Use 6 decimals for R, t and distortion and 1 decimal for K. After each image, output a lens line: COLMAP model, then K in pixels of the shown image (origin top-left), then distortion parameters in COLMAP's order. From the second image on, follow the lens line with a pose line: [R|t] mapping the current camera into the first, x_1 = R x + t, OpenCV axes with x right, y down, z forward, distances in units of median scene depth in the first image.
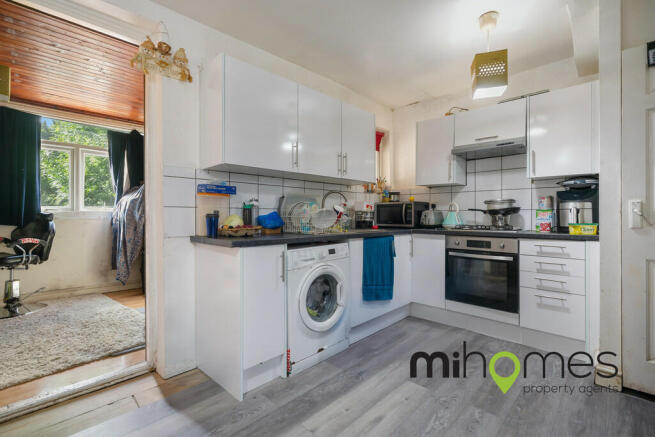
lens RADIAL K [[299.7, 0, 327.8], [0, 299.7, 217.4], [0, 0, 1]] dist [0.003415, -0.000237]
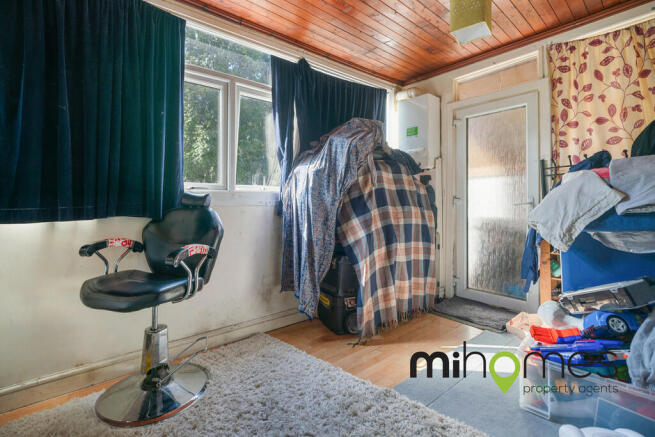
lens RADIAL K [[299.7, 0, 319.3], [0, 299.7, 199.5], [0, 0, 1]] dist [0.003415, -0.000237]
pose [[0.995704, -0.008476, -0.092205, -0.612610], [0.006623, 0.999770, -0.020388, 0.008509], [0.092357, 0.019690, 0.995531, 0.440400]]
